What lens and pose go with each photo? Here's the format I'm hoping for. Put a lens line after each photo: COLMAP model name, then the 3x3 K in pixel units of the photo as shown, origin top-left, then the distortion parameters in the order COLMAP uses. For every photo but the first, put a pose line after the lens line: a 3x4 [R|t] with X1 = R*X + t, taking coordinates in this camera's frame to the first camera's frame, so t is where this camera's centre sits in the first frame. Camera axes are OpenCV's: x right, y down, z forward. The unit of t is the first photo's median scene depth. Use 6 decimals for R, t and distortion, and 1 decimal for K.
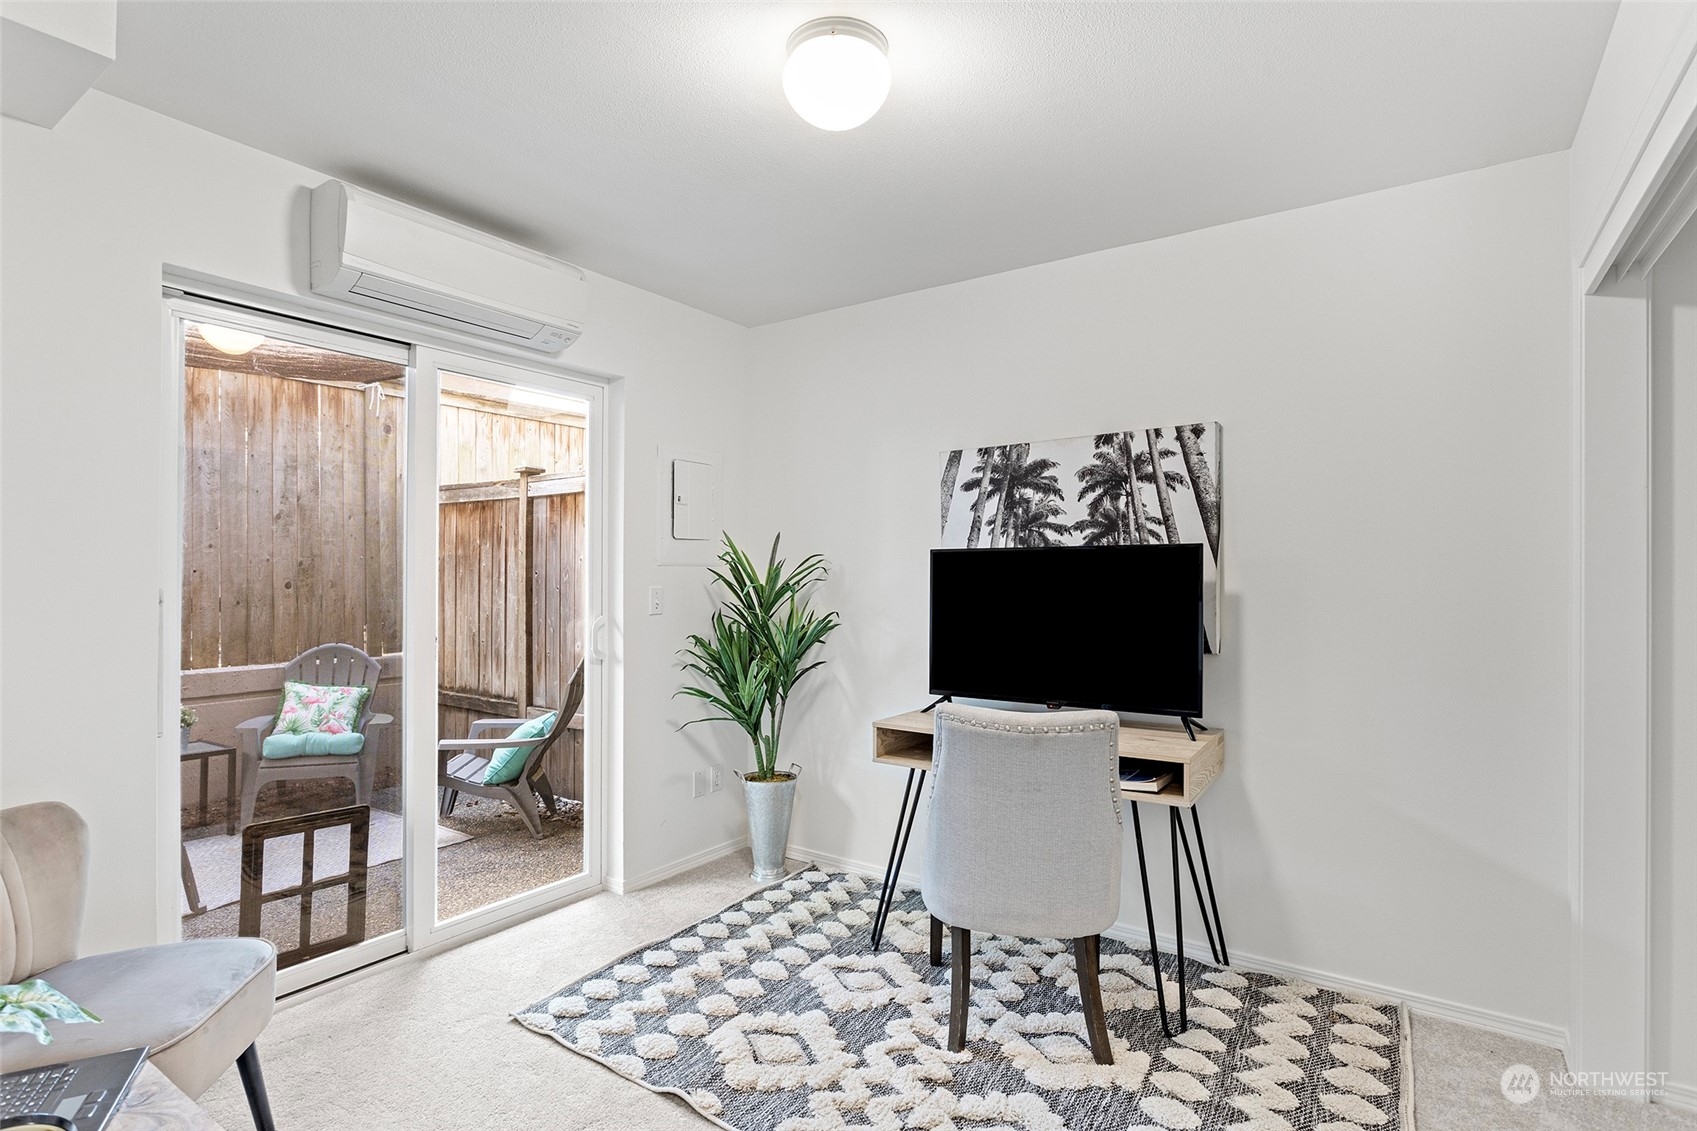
lens RADIAL K [[844.2, 0, 844.1], [0, 844.2, 557.5], [0, 0, 1]] dist [0.001572, 0.000705]
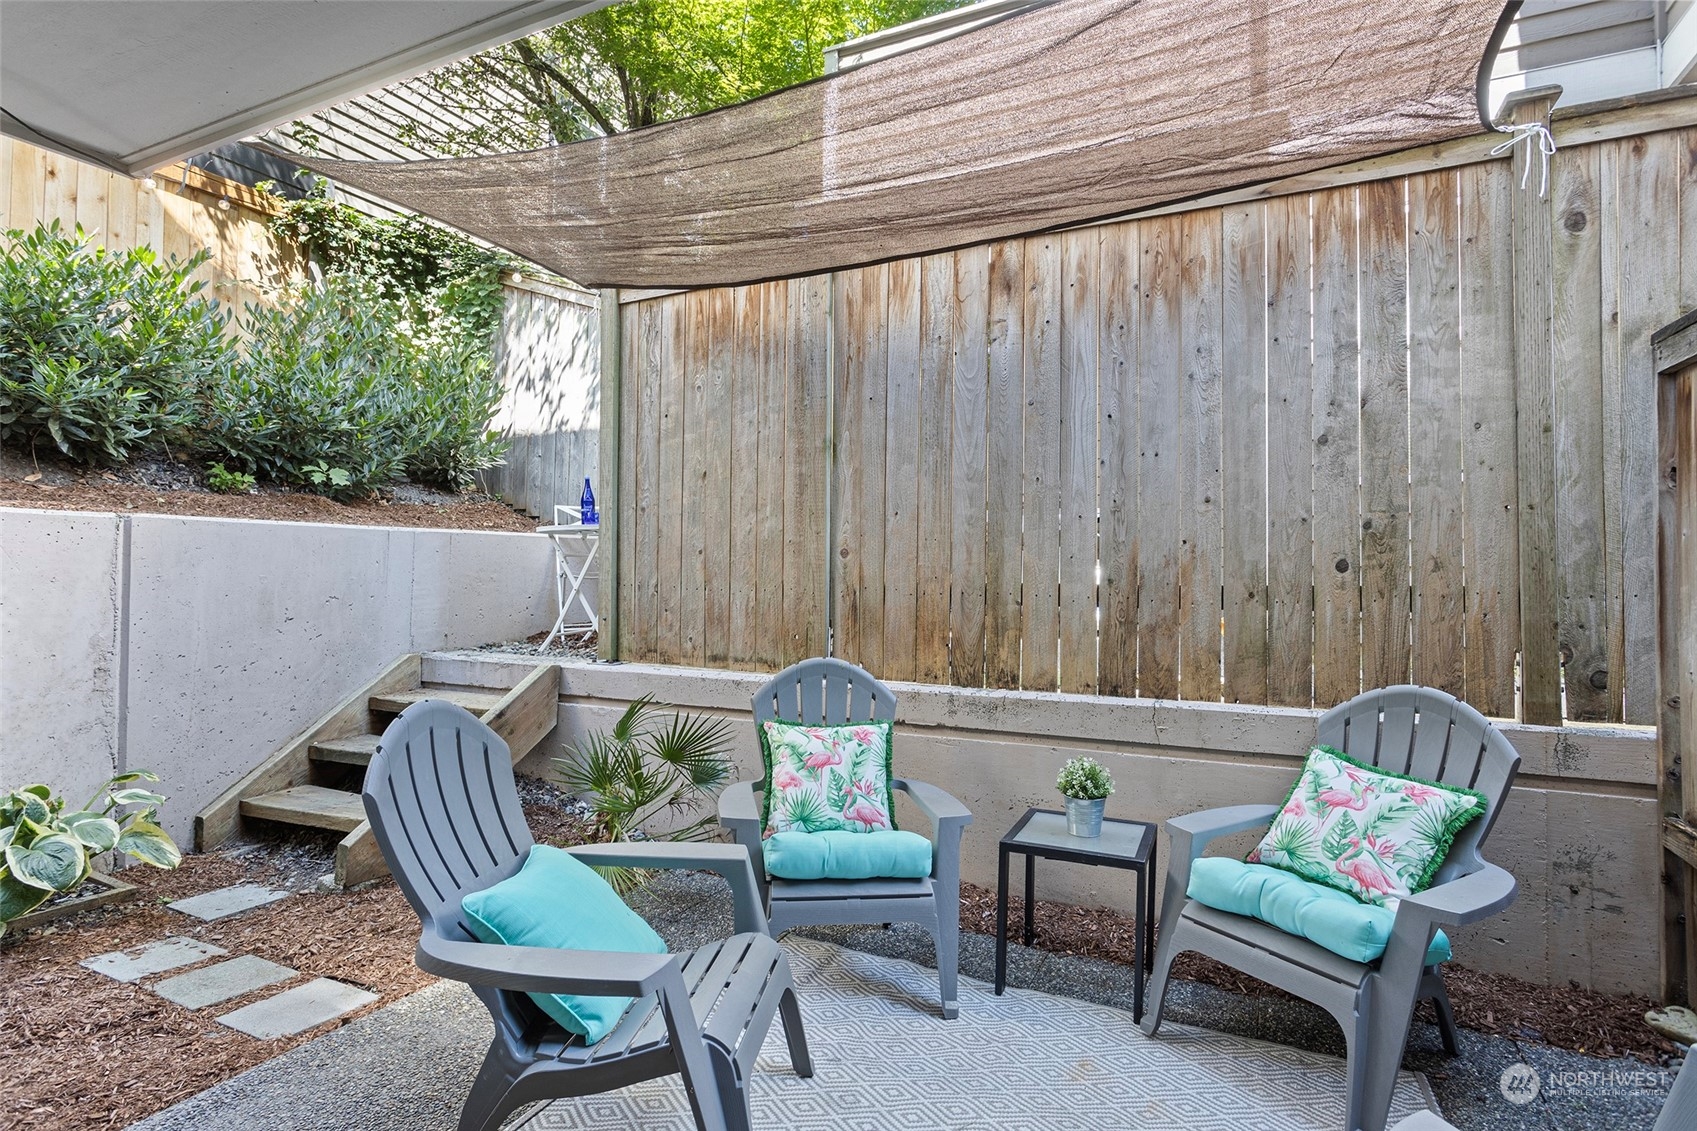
lens RADIAL K [[844.2, 0, 844.1], [0, 844.2, 557.5], [0, 0, 1]] dist [0.001572, 0.000705]
pose [[0.152763, -0.024397, -0.987962, -0.180715], [0.016914, 0.999613, -0.022069, 0.034828], [0.988118, -0.013339, 0.153117, 0.617073]]
